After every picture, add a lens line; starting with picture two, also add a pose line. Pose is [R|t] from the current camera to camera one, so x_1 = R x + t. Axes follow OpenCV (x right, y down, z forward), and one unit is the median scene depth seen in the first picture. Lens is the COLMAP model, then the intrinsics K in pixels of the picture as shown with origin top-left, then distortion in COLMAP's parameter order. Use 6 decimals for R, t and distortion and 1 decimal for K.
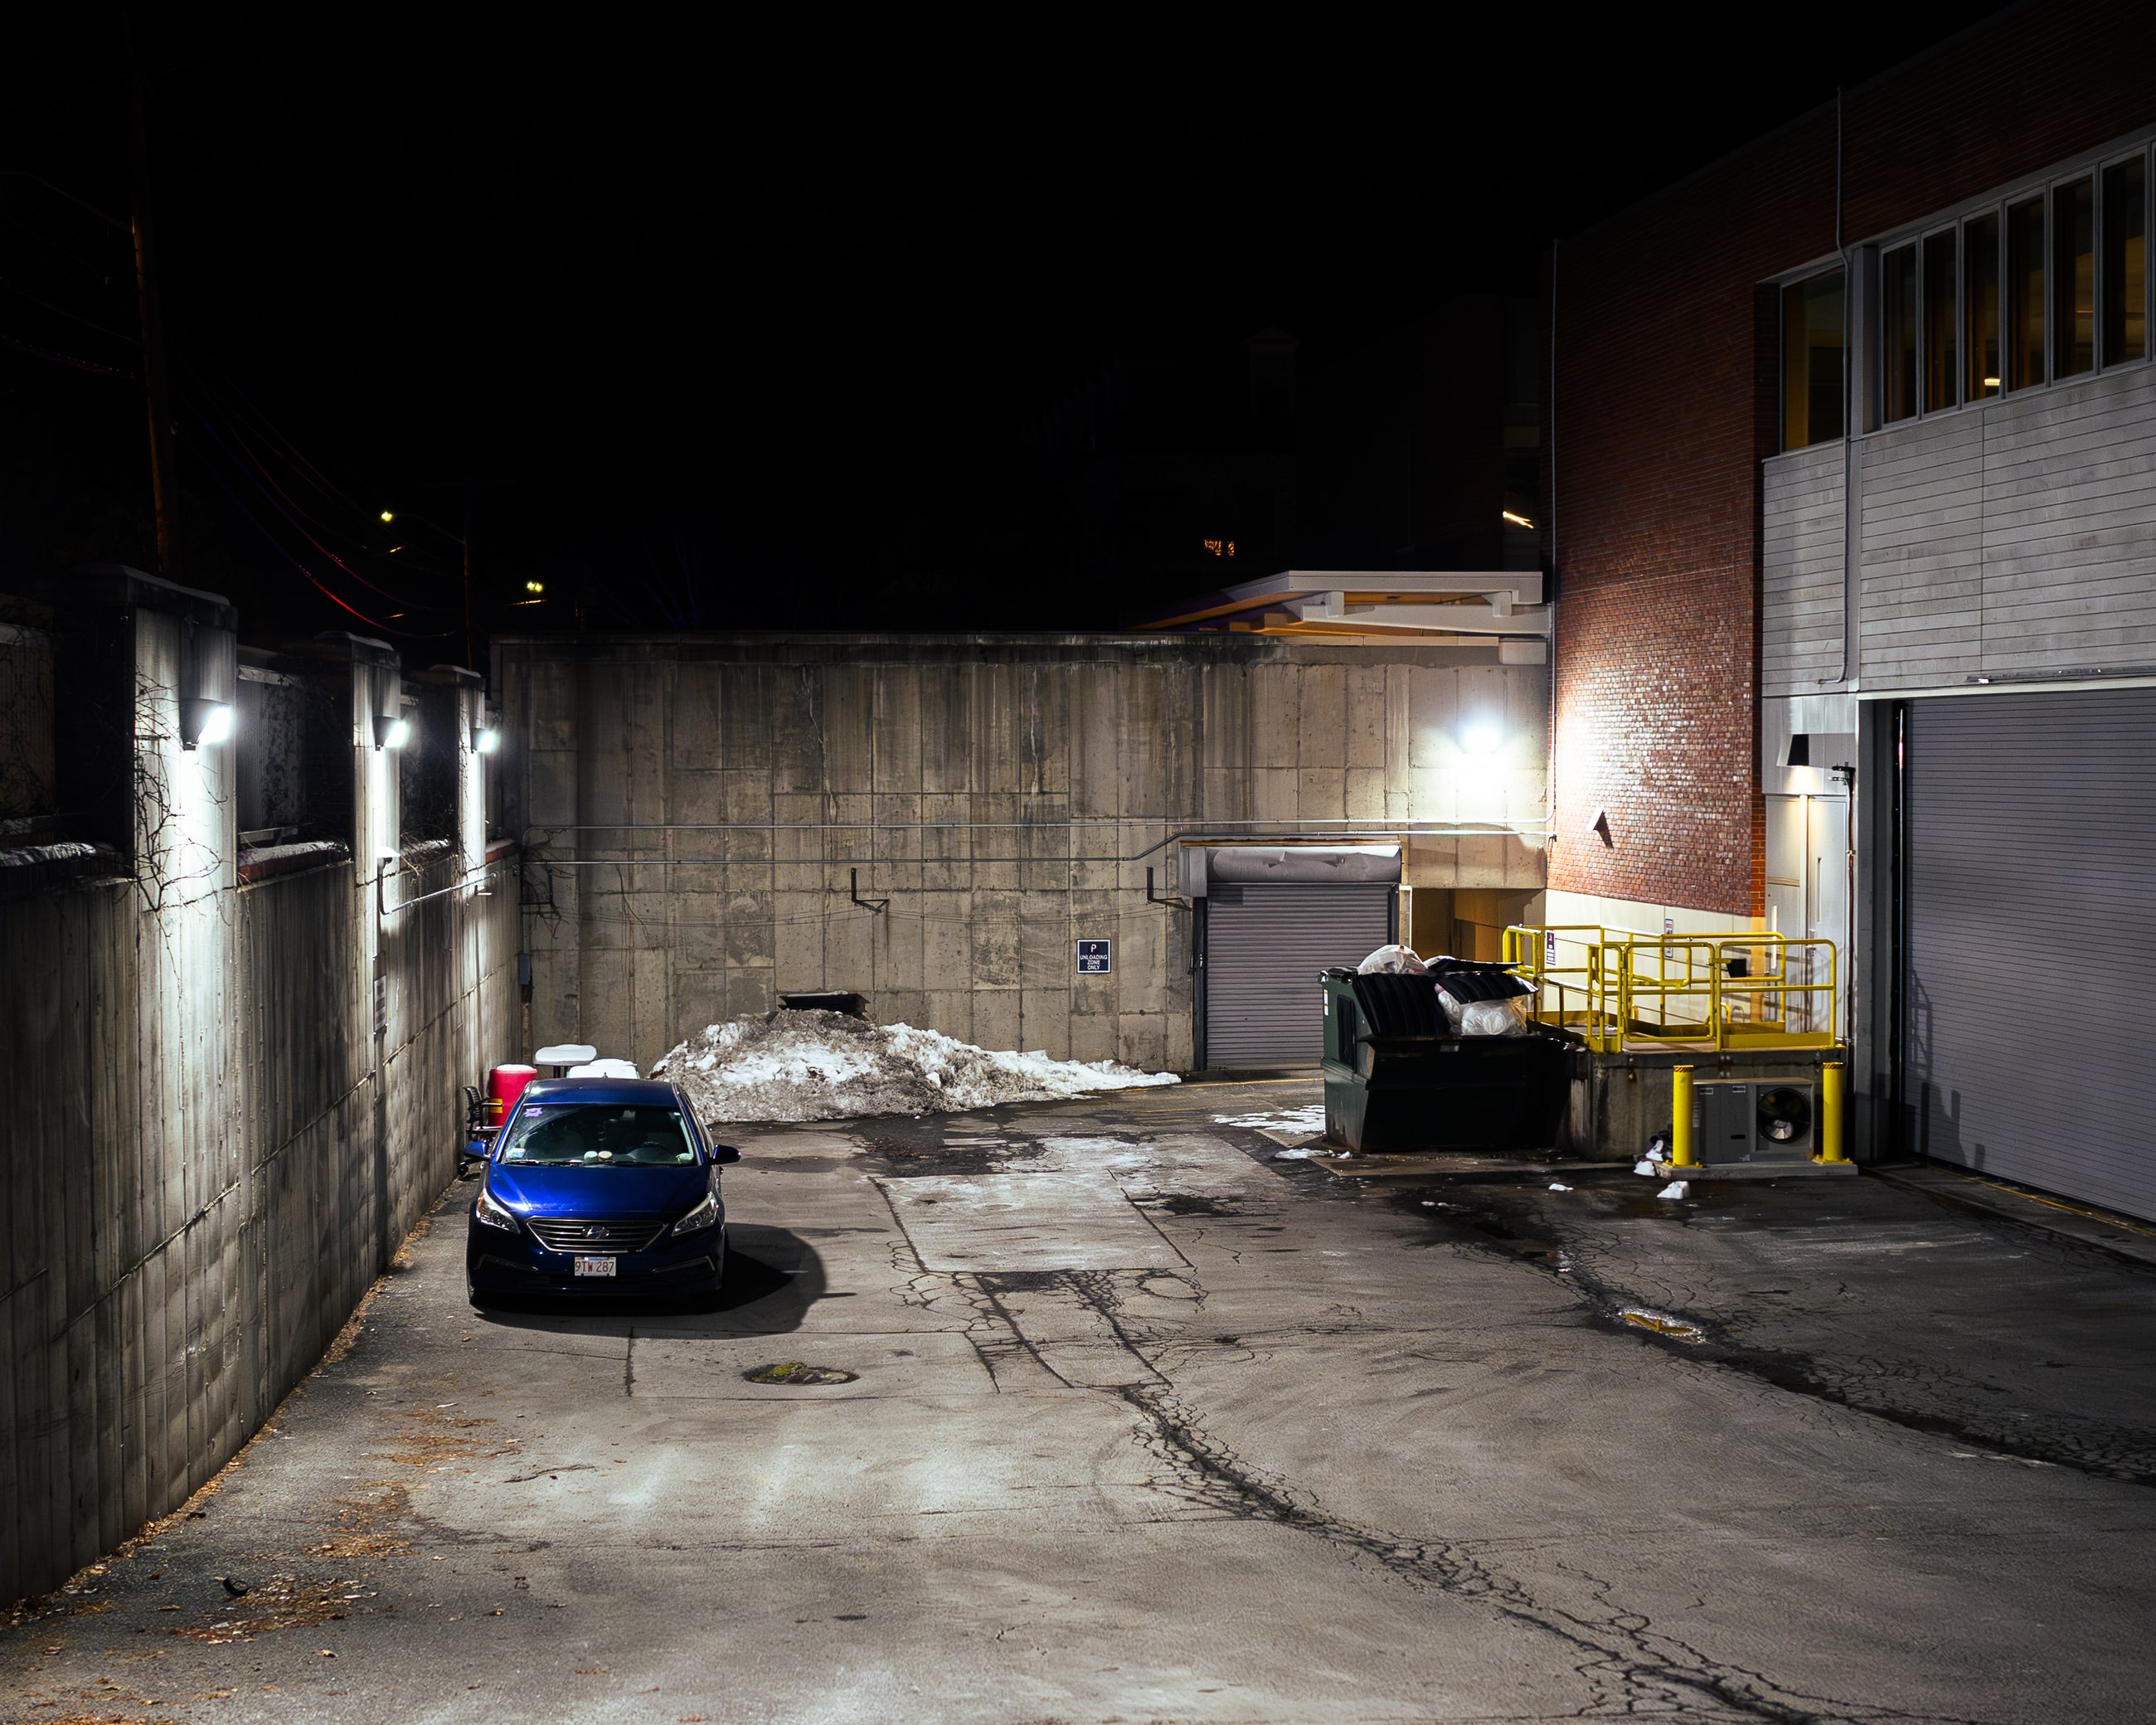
lens RADIAL K [[3161.7, 0, 1071.8], [0, 3161.7, 829.2], [0, 0, 1]] dist [-0.138243, 0.225171]
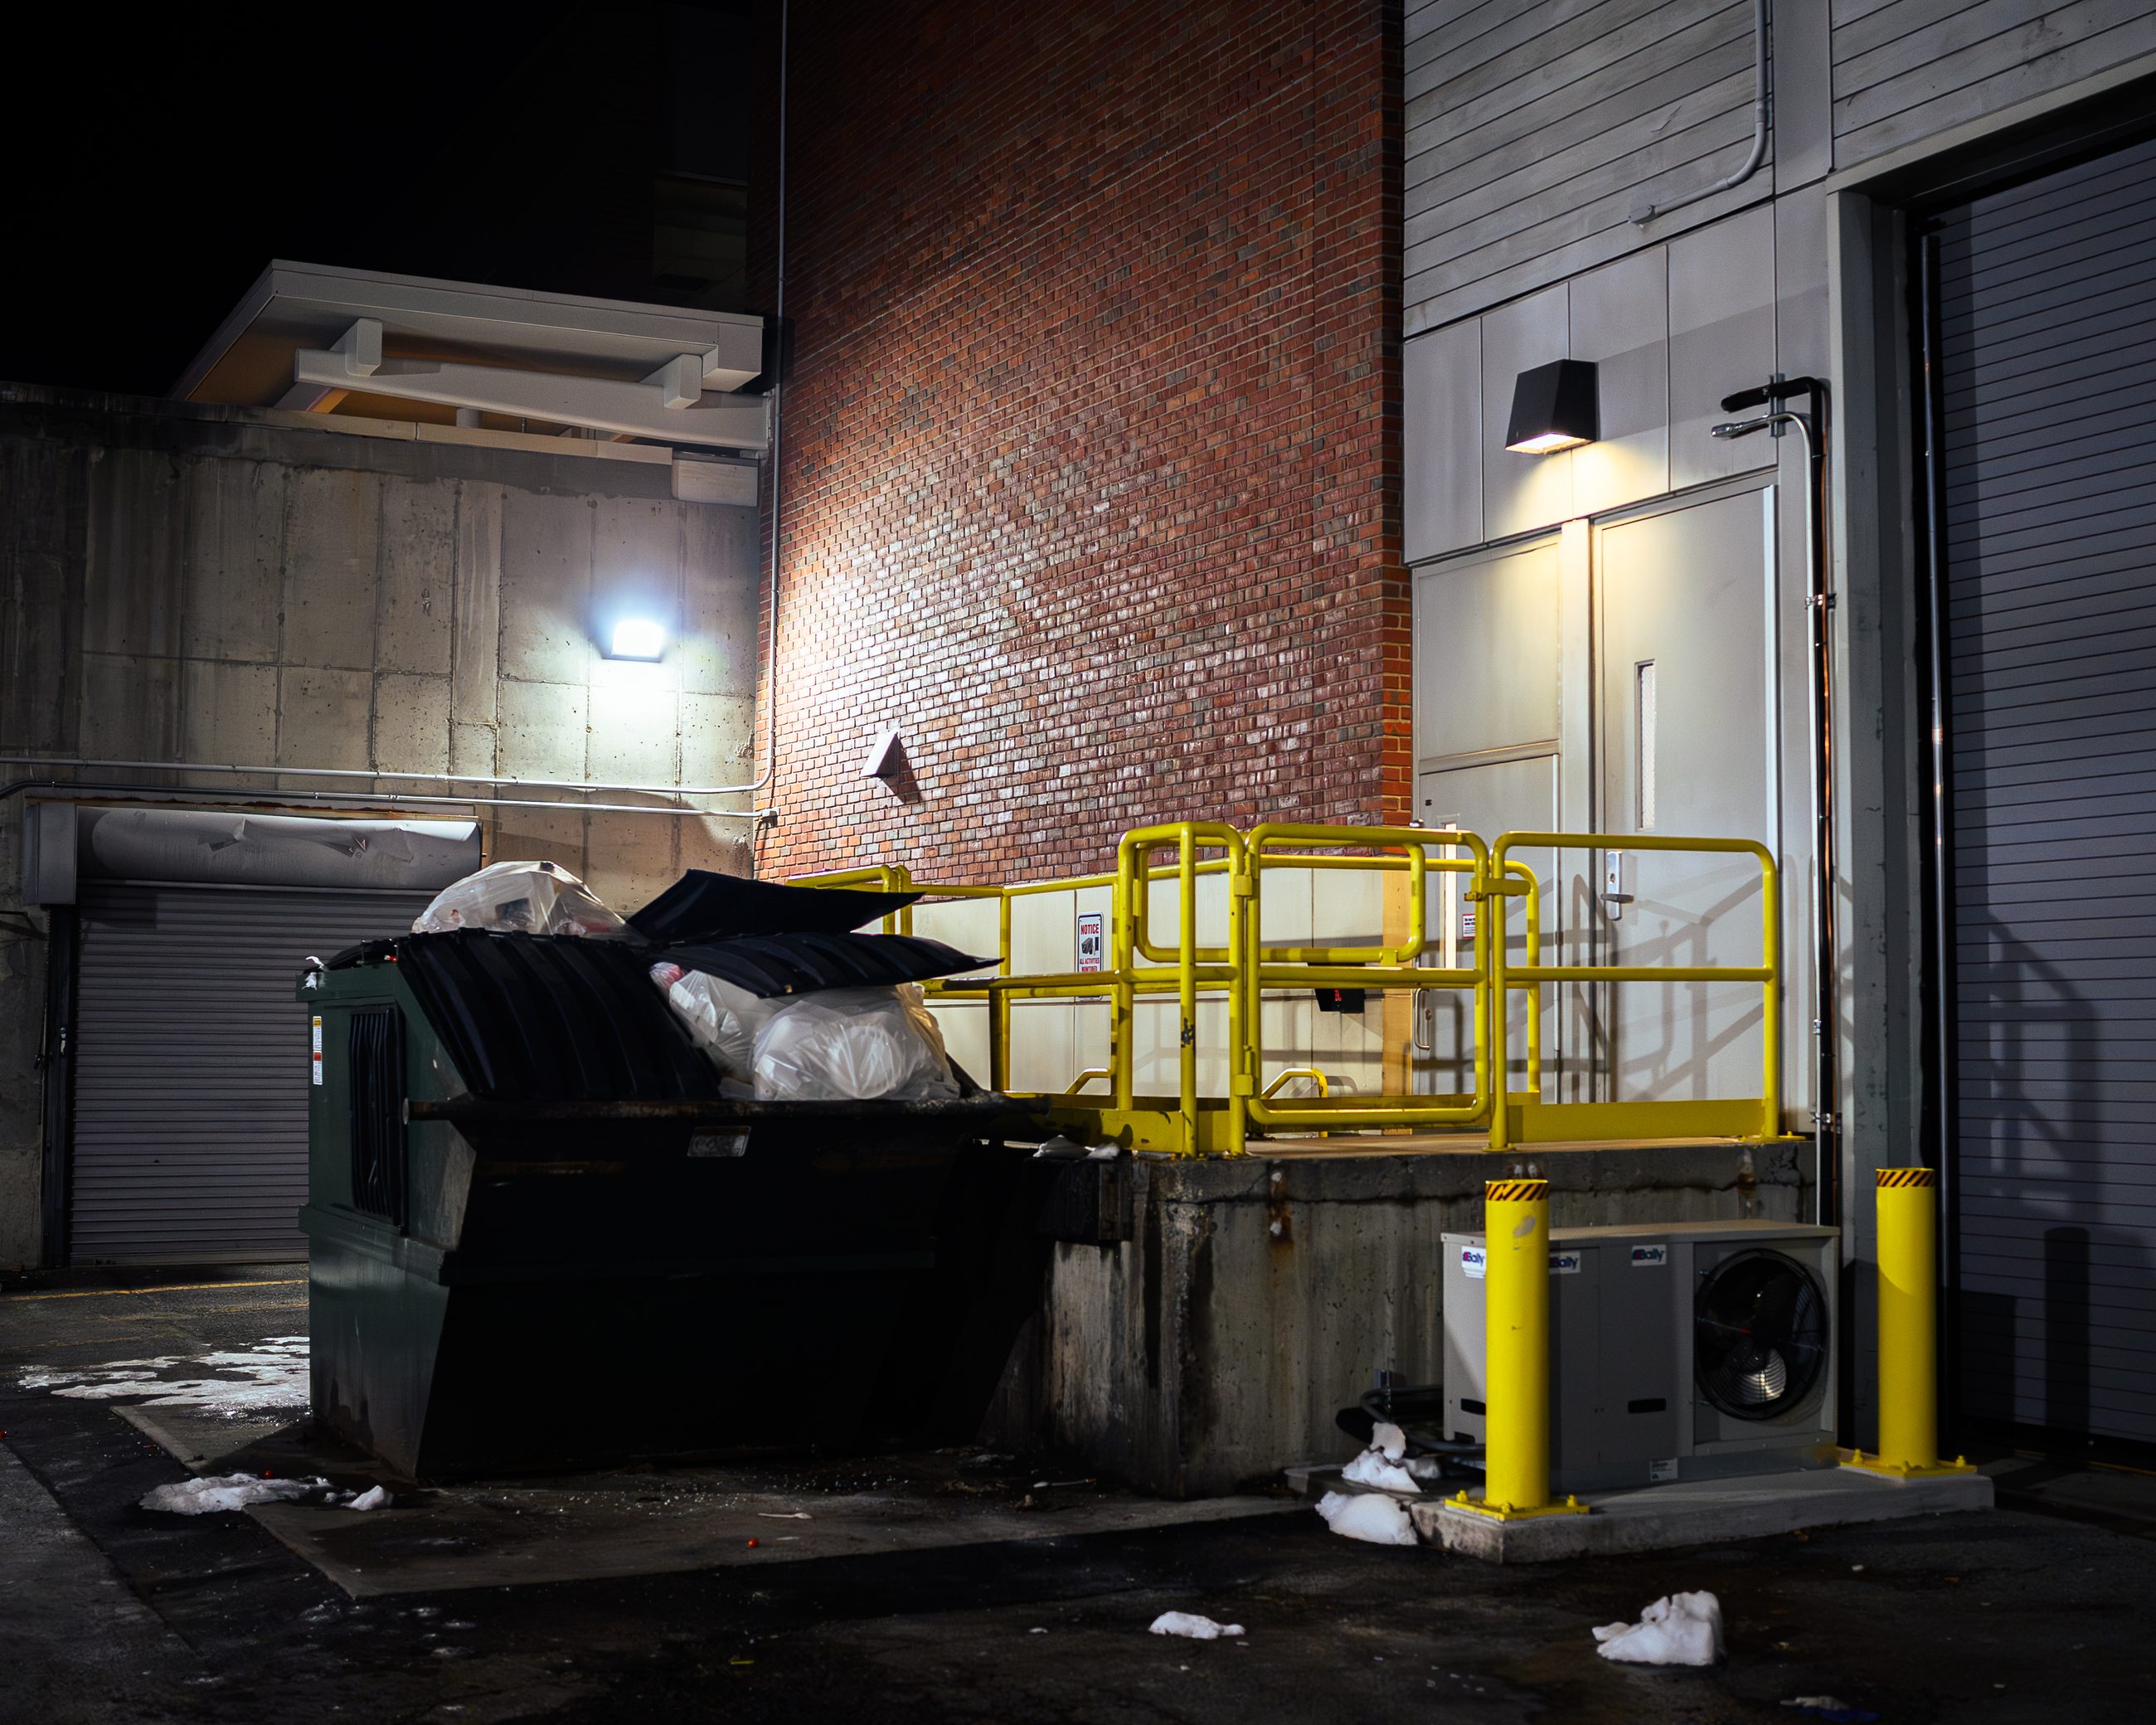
lens RADIAL K [[3059.8, 0, 1233.8], [0, 3059.8, 804.1], [0, 0, 1]] dist [-0.147053, 0.229102]
pose [[0.933027, 0.031748, 0.358404, 0.046934], [-0.001834, 0.996506, -0.083499, 0.048709], [-0.359802, 0.077249, 0.929825, 0.559989]]
